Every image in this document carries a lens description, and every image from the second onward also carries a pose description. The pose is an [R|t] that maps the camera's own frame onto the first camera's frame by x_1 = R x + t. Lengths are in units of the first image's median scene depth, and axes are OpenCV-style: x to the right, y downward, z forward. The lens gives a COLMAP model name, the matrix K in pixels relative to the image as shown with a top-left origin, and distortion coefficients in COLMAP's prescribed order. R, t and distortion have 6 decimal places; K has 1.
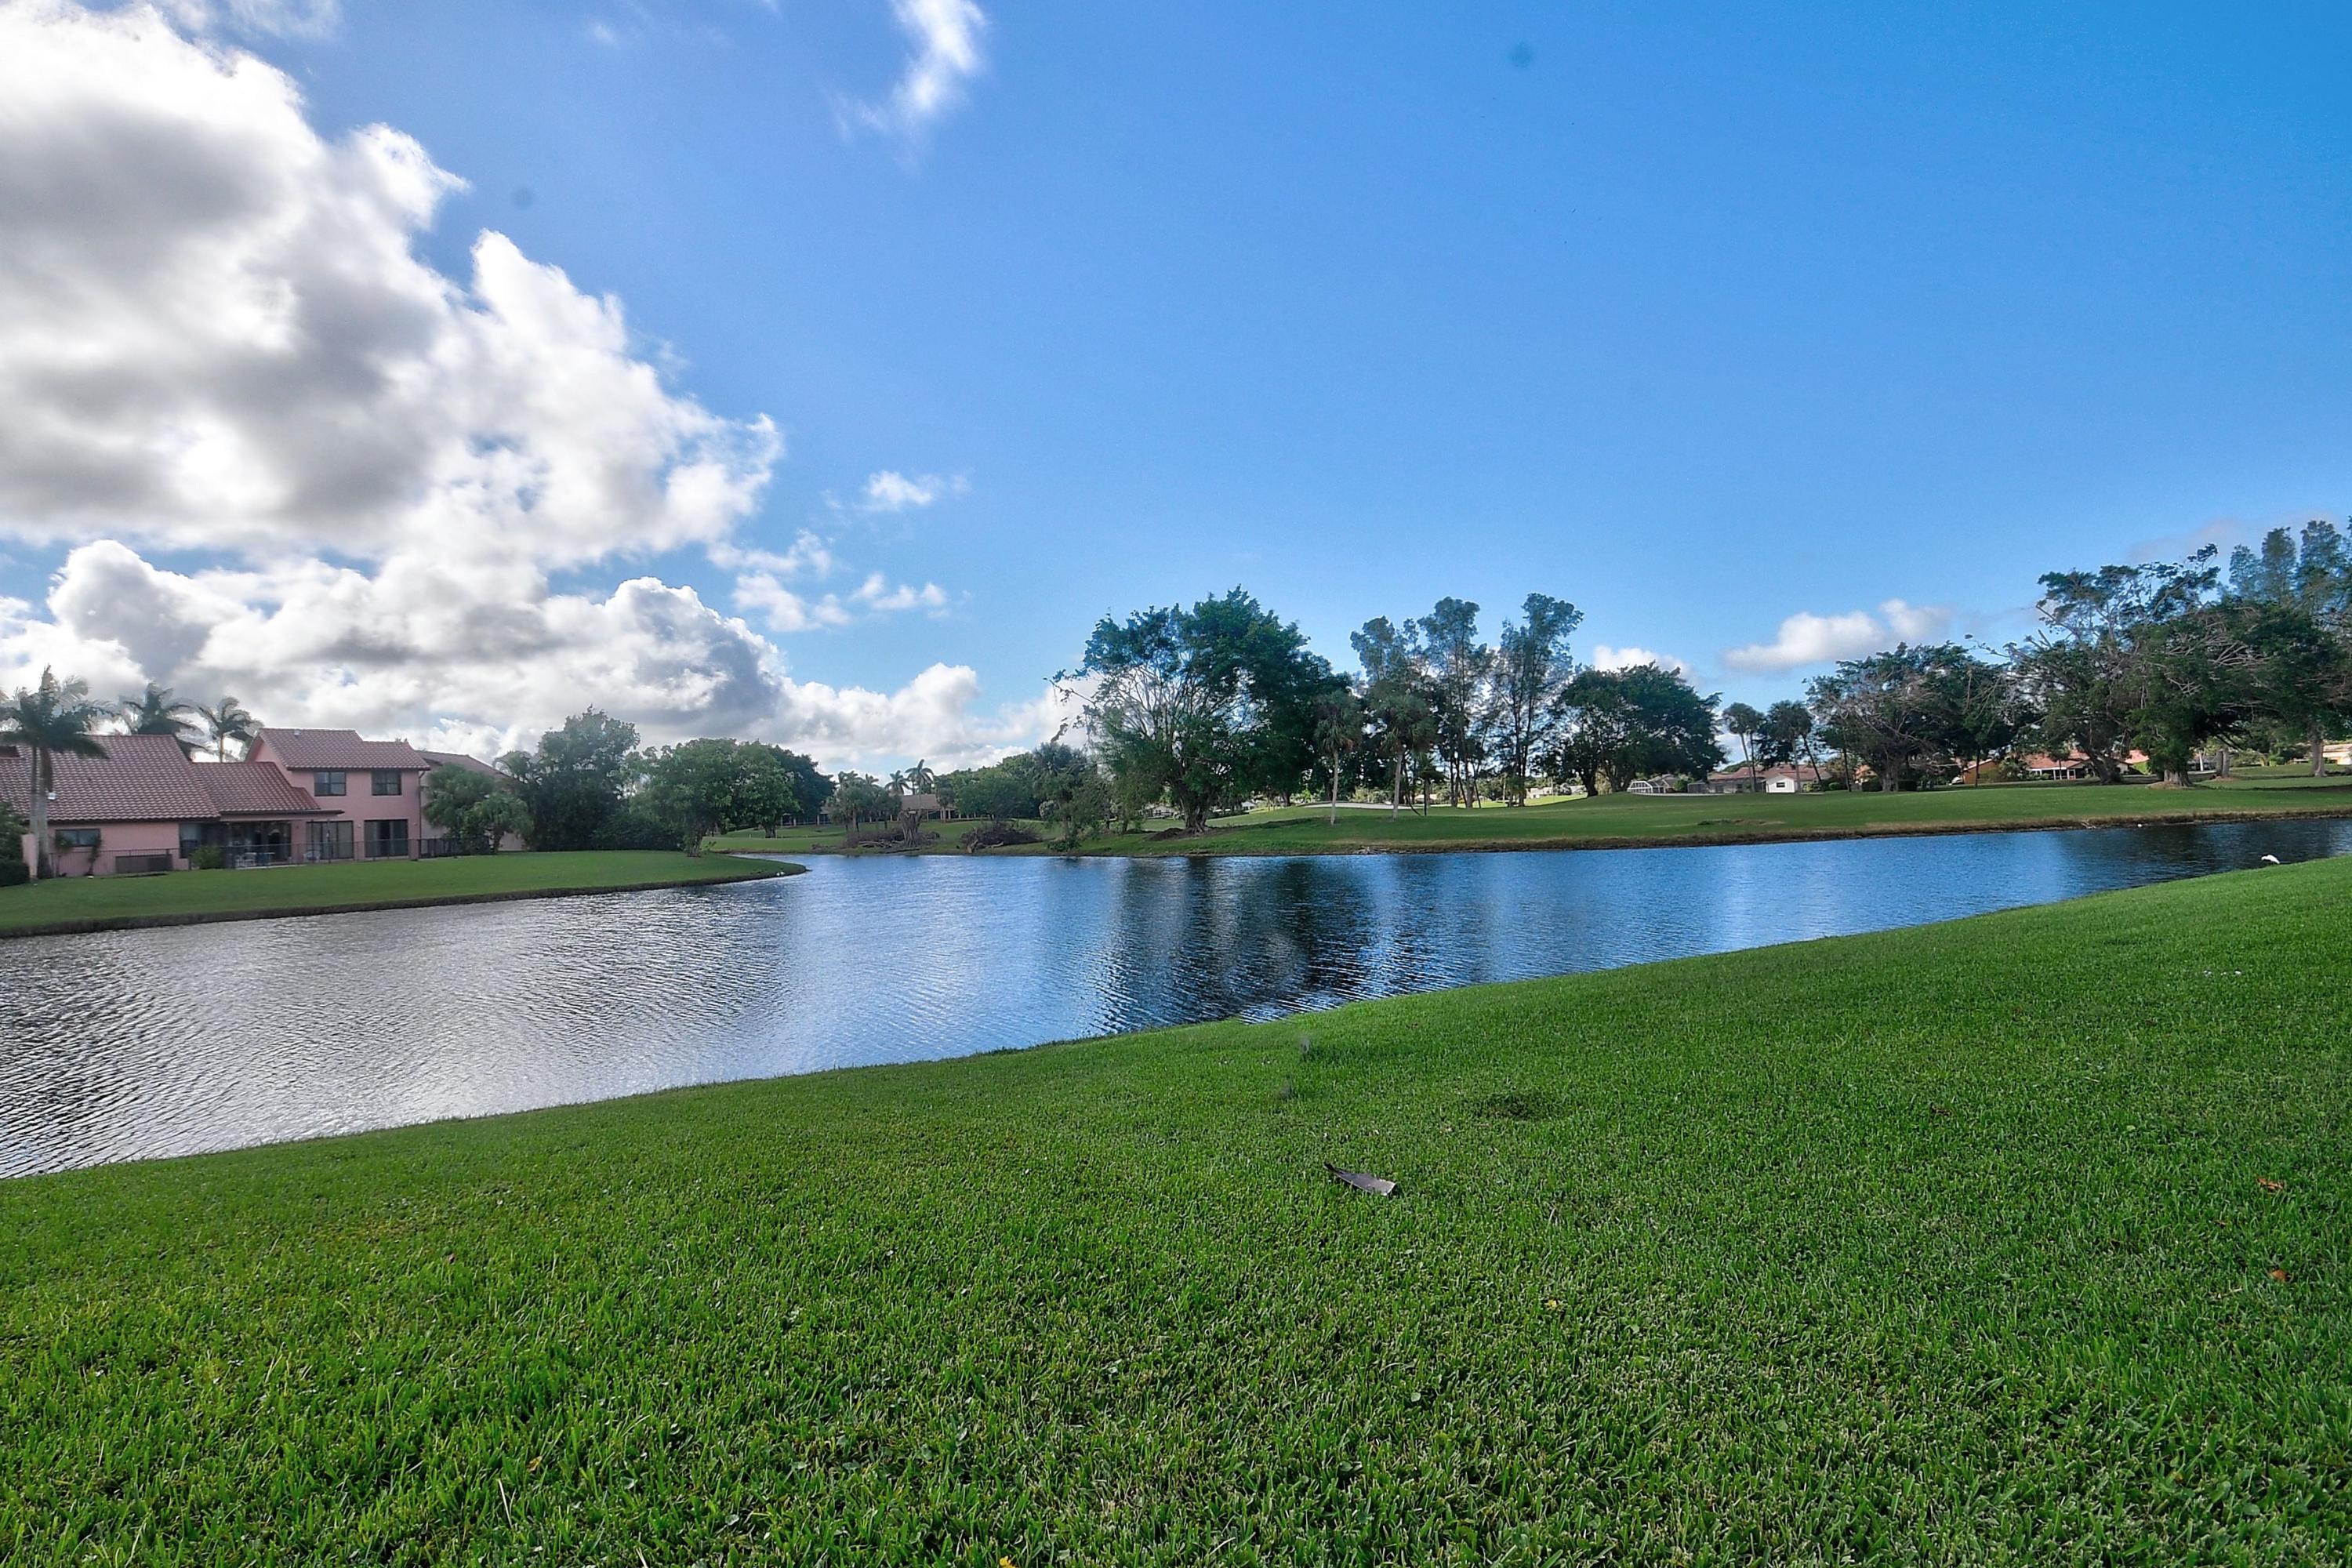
lens RADIAL K [[1099.1, 0, 1176.0], [0, 1099.1, 784.0], [0, 0, 1]] dist [0.016442, 0.000176]
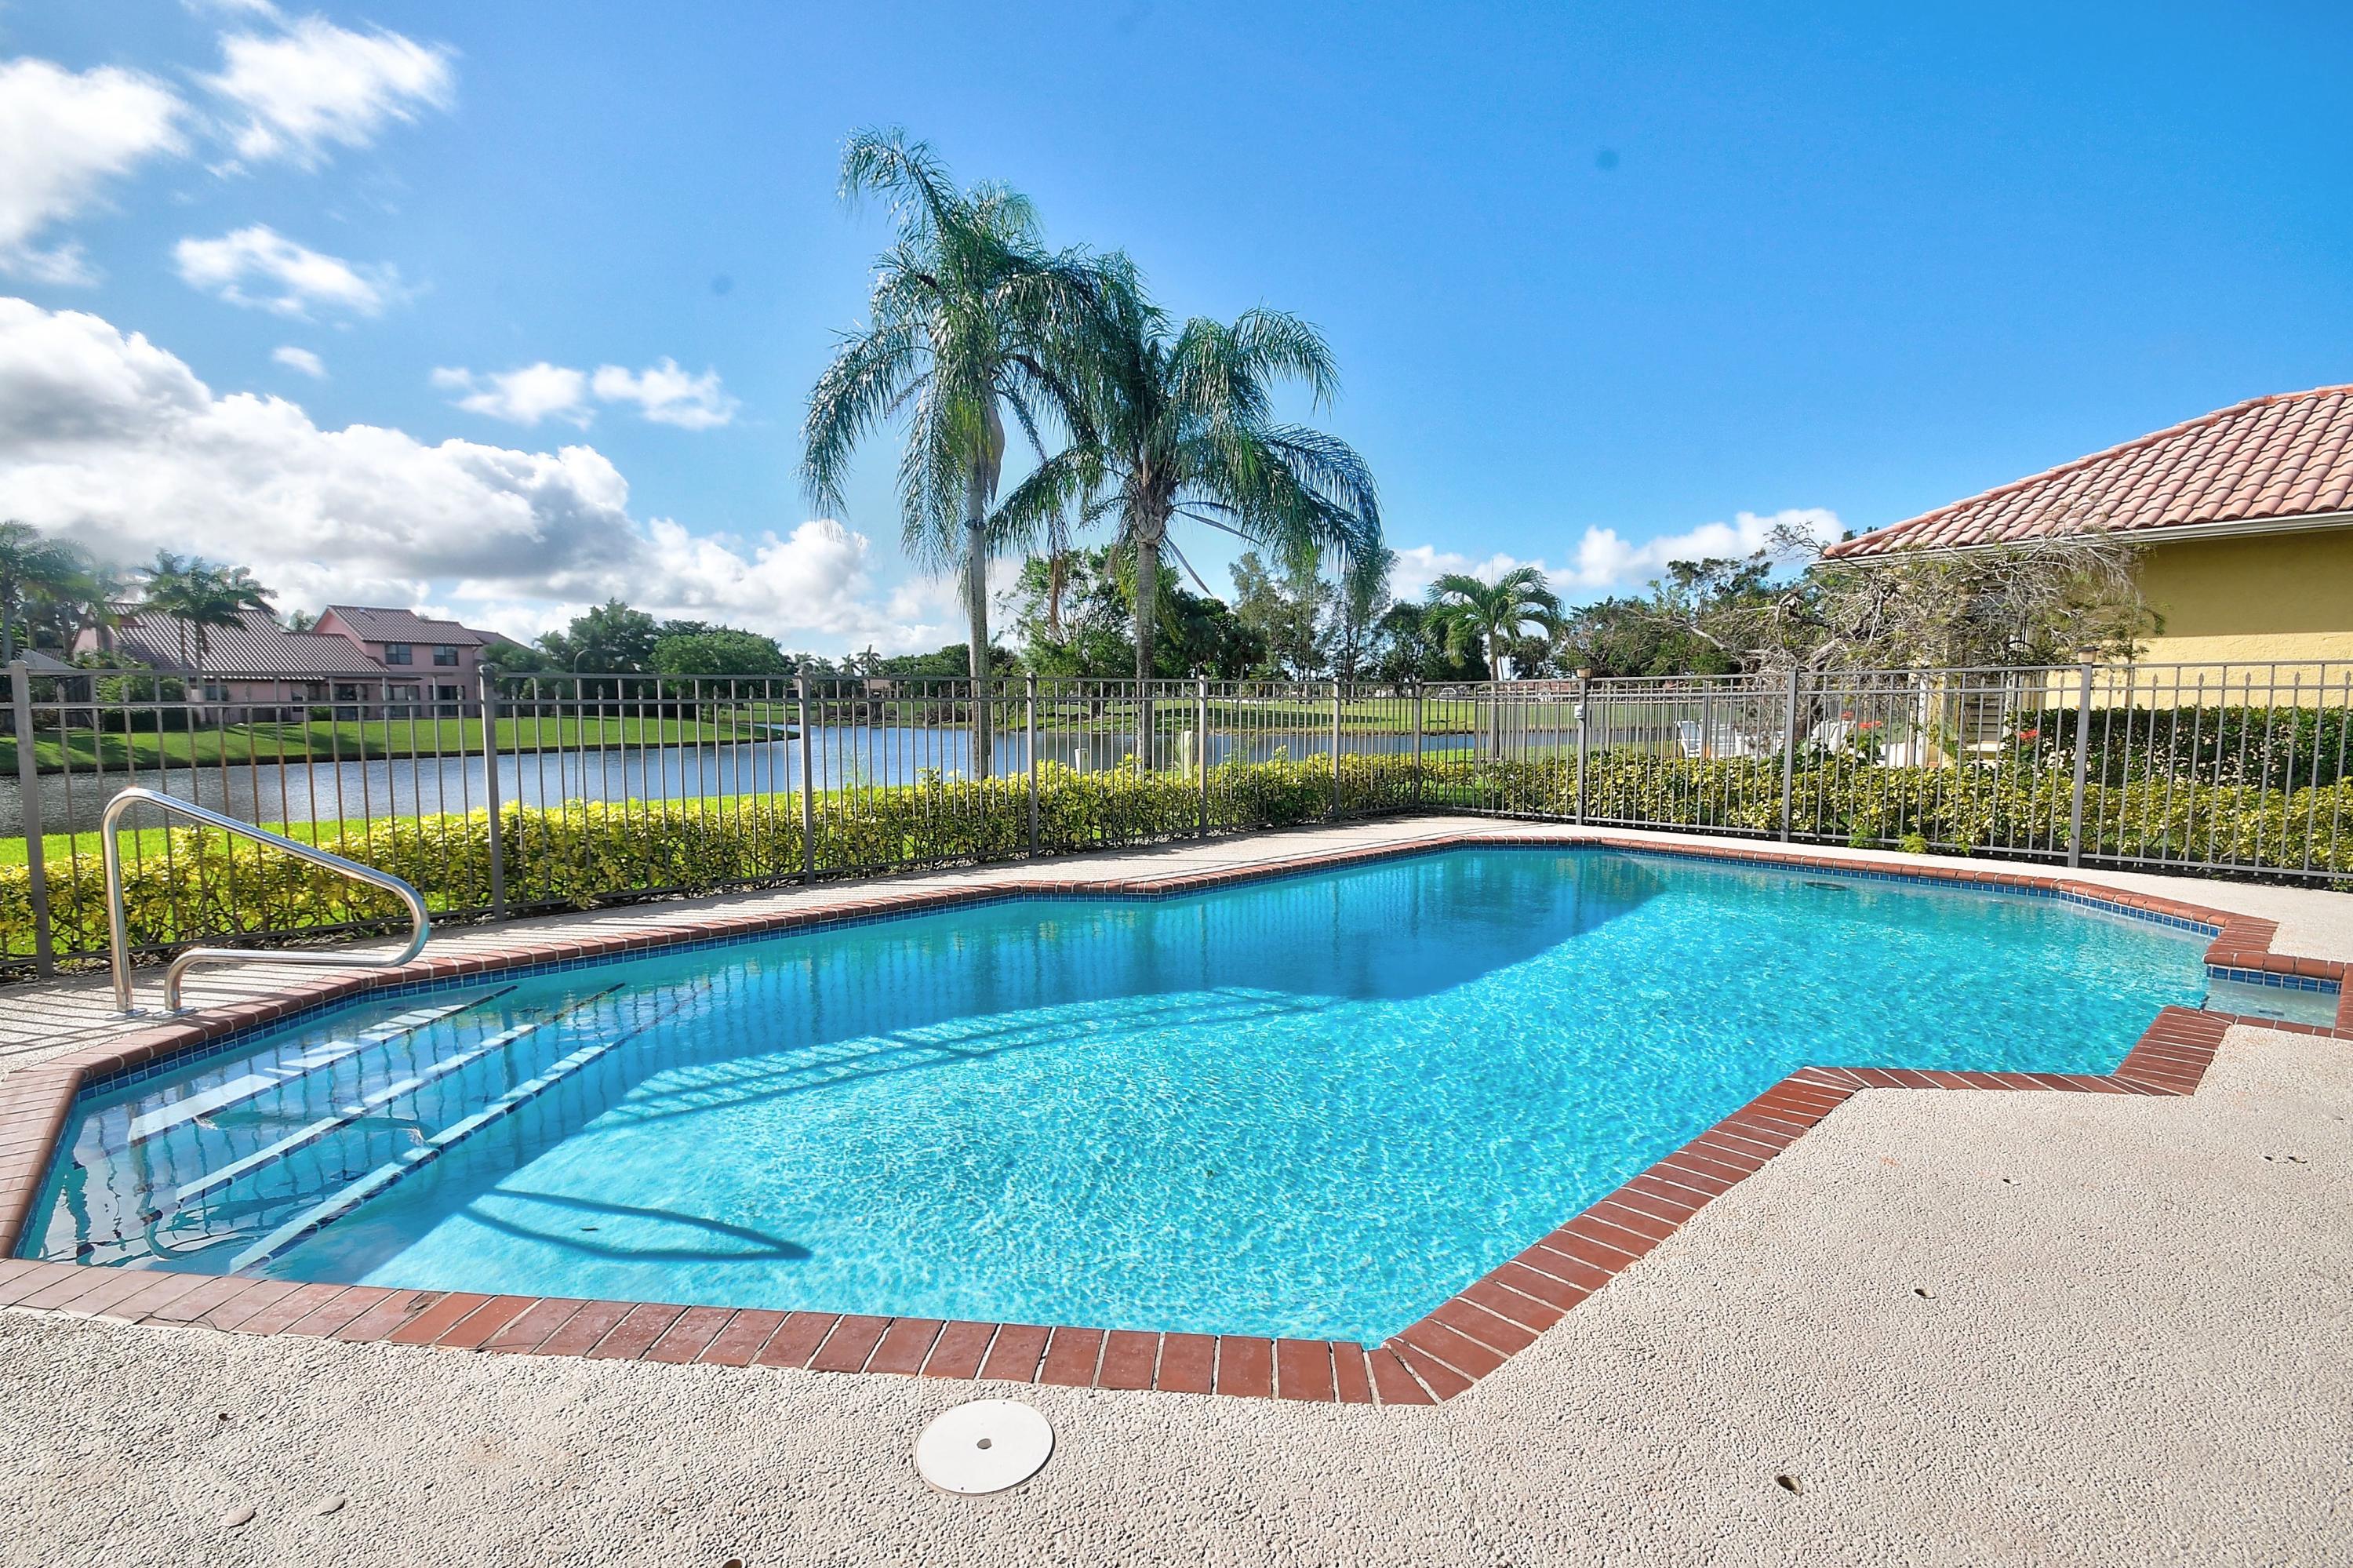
lens RADIAL K [[1099.6, 0, 1176.5], [0, 1099.6, 784.0], [0, 0, 1]] dist [0.016442, 0.000176]
pose [[0.996919, 0.026619, 0.073790, 0.014780], [-0.034303, 0.993890, 0.104913, -0.017164], [-0.070546, -0.107121, 0.991740, -0.321938]]
